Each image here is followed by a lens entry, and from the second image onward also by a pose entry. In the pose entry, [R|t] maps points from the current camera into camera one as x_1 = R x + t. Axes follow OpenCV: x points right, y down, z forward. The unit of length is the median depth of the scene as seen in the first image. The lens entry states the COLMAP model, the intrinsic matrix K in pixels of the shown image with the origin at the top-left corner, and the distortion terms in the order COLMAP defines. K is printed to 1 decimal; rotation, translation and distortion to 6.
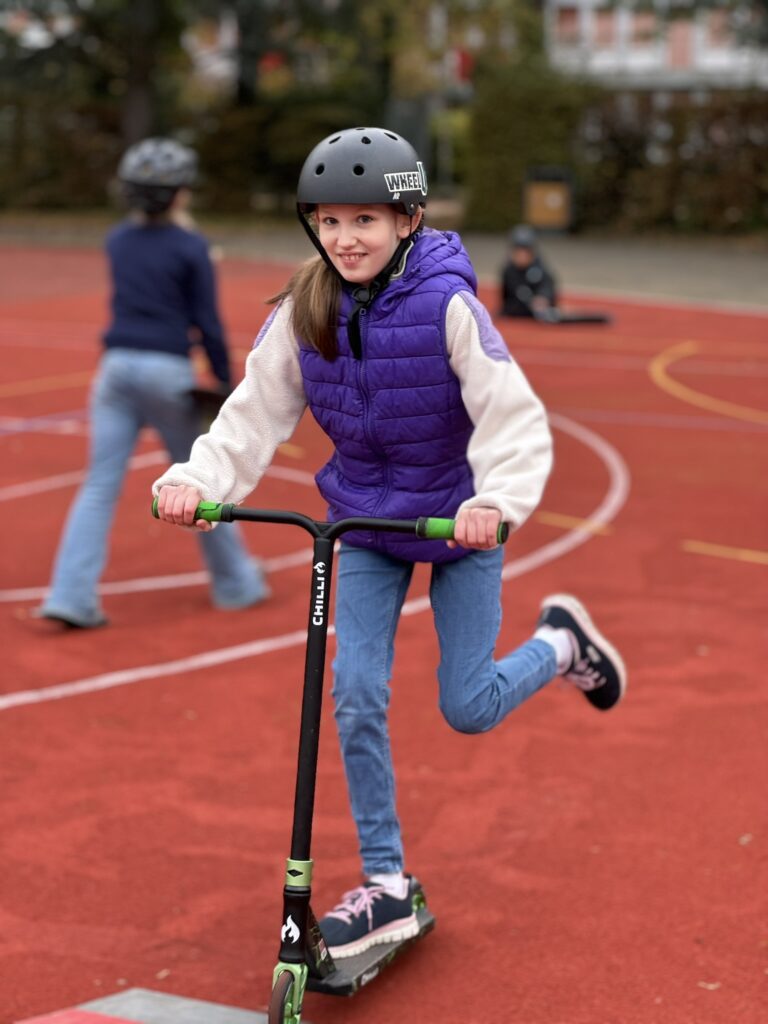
lens RADIAL K [[2280.1, 0, 384.0], [0, 2280.1, 512.0], [0, 0, 1]] dist [0.126147, 0.269291]
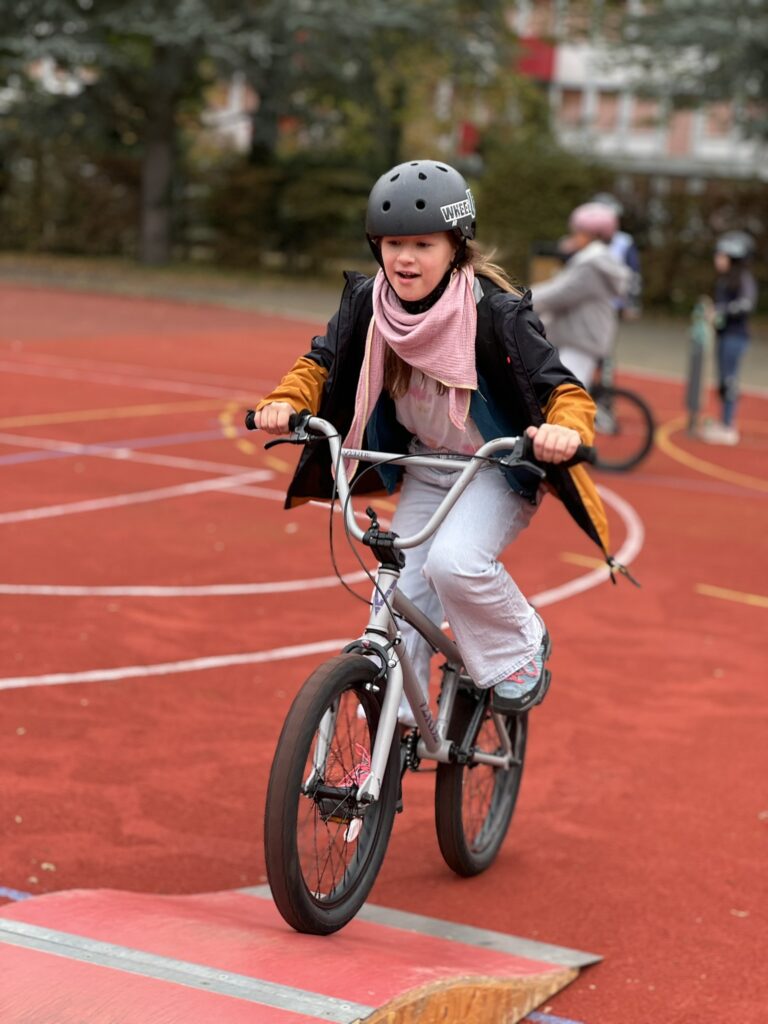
lens RADIAL K [[2278.5, 0, 384.0], [0, 2278.5, 512.0], [0, 0, 1]] dist [0.146616, 0.680069]
pose [[0.998003, 0.062068, 0.011721, -0.049776], [-0.061714, 0.997686, -0.028522, 0.025795], [-0.013464, 0.027742, 0.999524, -0.151591]]
